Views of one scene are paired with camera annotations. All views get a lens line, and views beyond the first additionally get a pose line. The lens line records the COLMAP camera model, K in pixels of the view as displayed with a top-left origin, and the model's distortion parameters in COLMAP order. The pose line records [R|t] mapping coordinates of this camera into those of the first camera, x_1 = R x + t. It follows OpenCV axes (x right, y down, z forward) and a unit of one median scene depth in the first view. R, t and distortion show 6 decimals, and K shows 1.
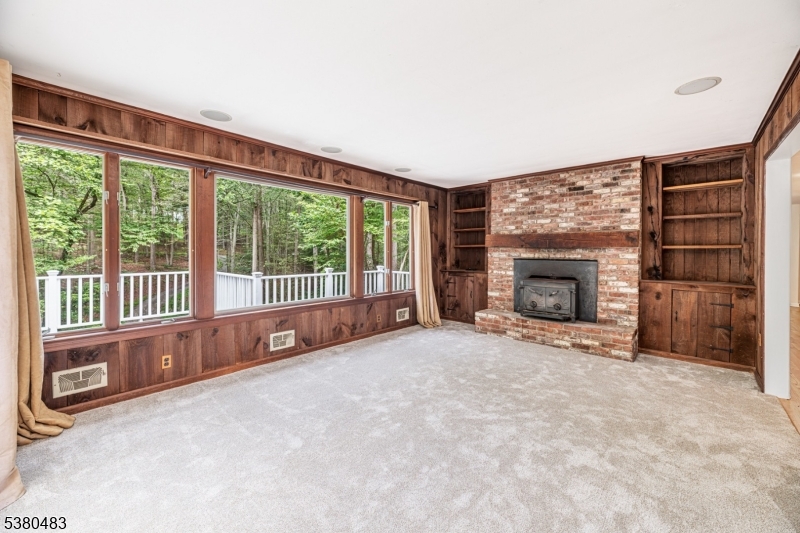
lens RADIAL K [[321.5, 0, 397.7], [0, 321.5, 256.1], [0, 0, 1]] dist [0.001280, 0.000088]
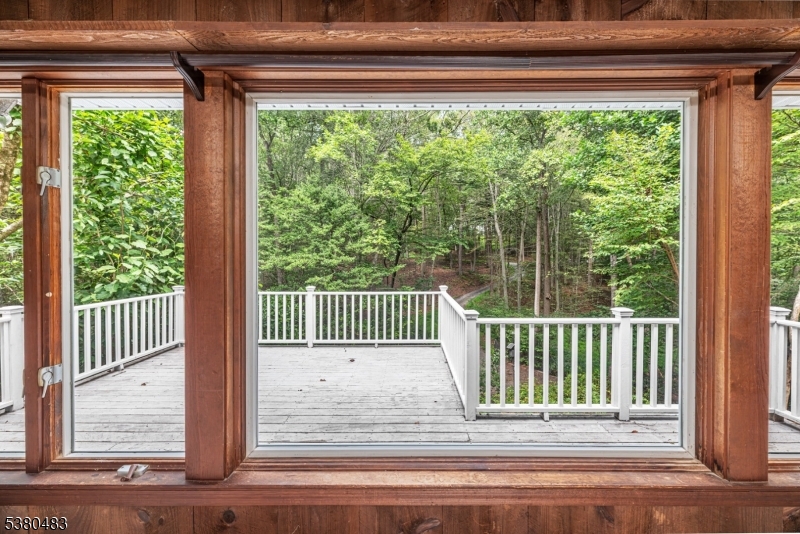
lens RADIAL K [[363.1, 0, 381.8], [0, 363.1, 265.0], [0, 0, 1]] dist [0.024334, 0.000163]
pose [[0.688887, 0.004282, -0.724856, -0.050378], [-0.005650, 0.999984, 0.000538, -0.020729], [0.724846, 0.003725, 0.688901, 0.283476]]
